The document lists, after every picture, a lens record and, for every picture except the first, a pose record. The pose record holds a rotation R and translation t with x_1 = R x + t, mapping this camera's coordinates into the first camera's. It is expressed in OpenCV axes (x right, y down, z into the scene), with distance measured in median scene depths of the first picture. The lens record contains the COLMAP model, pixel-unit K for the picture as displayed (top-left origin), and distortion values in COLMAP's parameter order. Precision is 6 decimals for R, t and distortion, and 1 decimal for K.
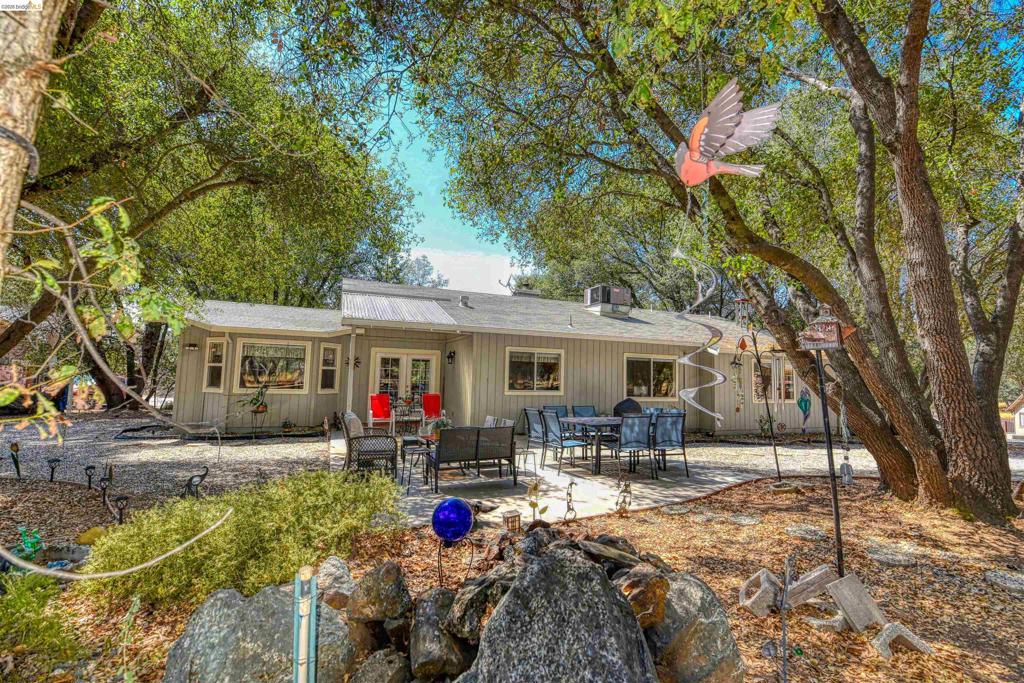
lens RADIAL K [[442.6, 0, 518.6], [0, 442.6, 336.4], [0, 0, 1]] dist [0.001391, -0.011114]
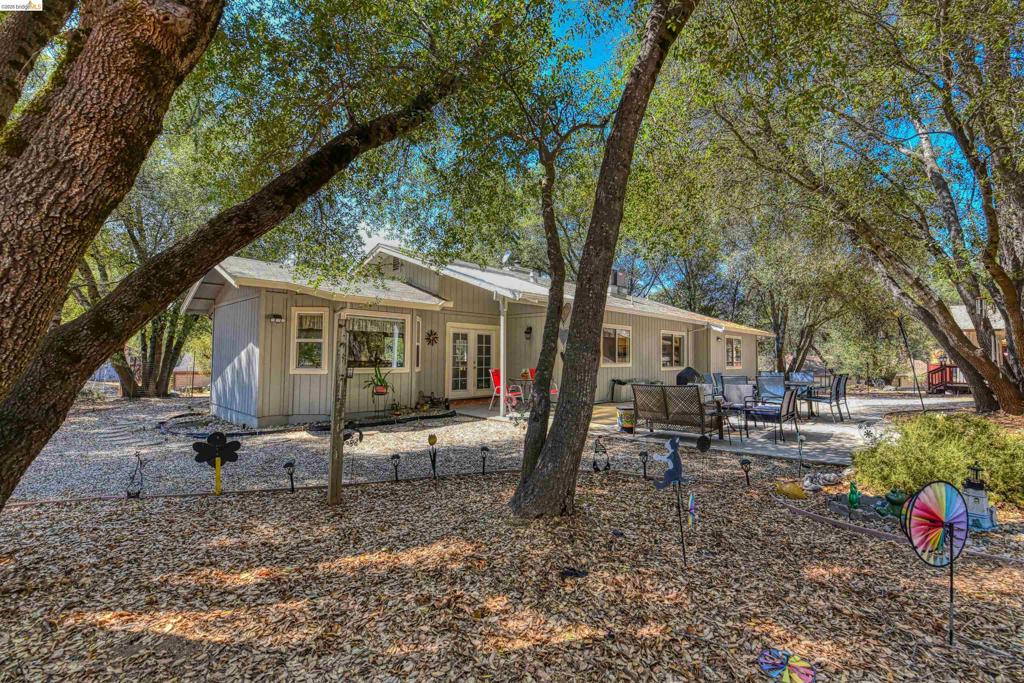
lens RADIAL K [[442.6, 0, 518.6], [0, 442.6, 336.4], [0, 0, 1]] dist [0.001391, -0.011114]
pose [[0.910913, 0.002190, 0.412592, -0.614959], [-0.026872, 0.998178, 0.054029, 0.001515], [-0.411722, -0.060302, 0.909312, 0.080427]]
